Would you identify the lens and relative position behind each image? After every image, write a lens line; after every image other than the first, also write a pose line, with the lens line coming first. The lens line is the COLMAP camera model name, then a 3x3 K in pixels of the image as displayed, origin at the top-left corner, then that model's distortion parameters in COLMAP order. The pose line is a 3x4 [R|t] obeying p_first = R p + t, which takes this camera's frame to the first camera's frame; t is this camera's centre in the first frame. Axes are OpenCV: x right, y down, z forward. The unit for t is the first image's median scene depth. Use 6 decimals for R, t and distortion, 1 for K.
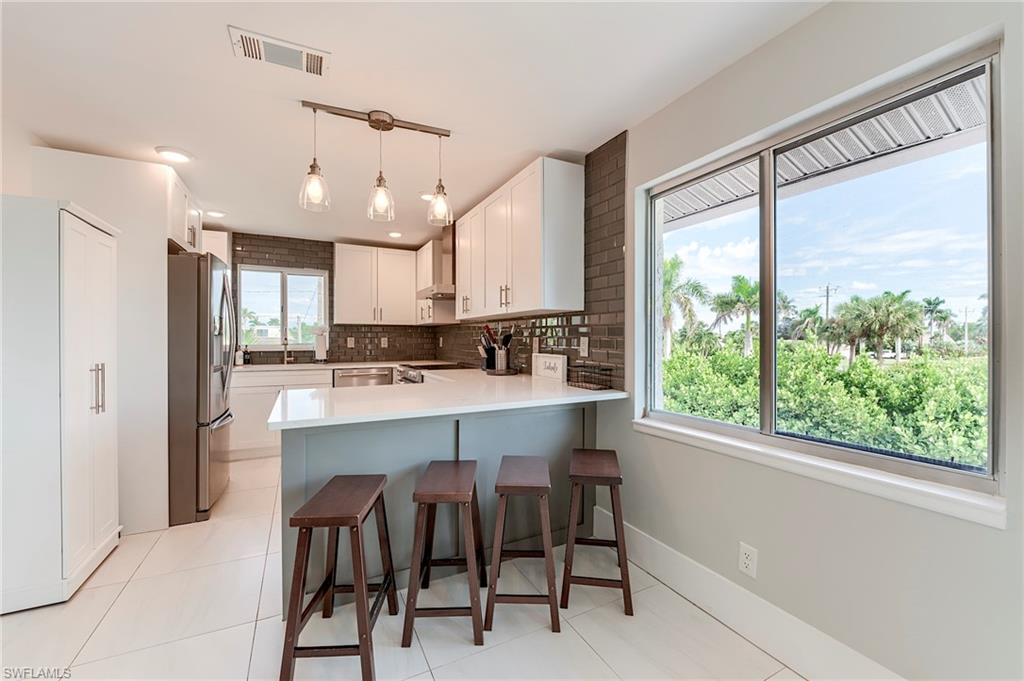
lens RADIAL K [[418.6, 0, 509.3], [0, 418.6, 339.2], [0, 0, 1]] dist [-0.001109, 0.000024]
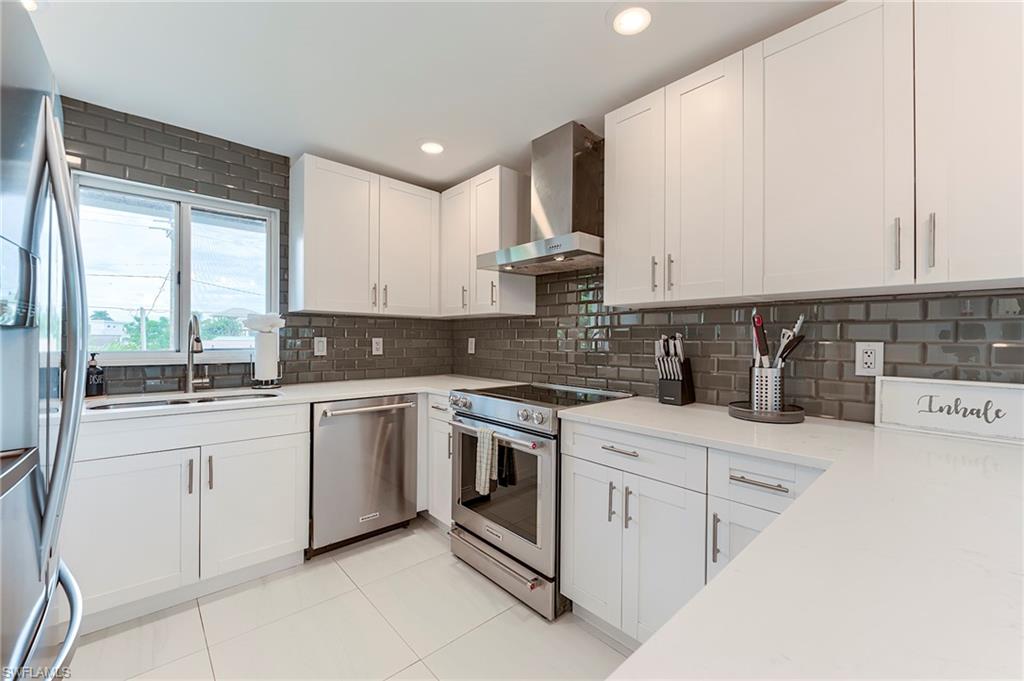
lens RADIAL K [[418.6, 0, 513.8], [0, 418.6, 341.6], [0, 0, 1]] dist [-0.001109, 0.000024]
pose [[0.962831, 0.006790, 0.270018, -0.304054], [-0.007733, 0.999967, 0.002431, -0.001809], [-0.269993, -0.004428, 0.962852, 0.433653]]
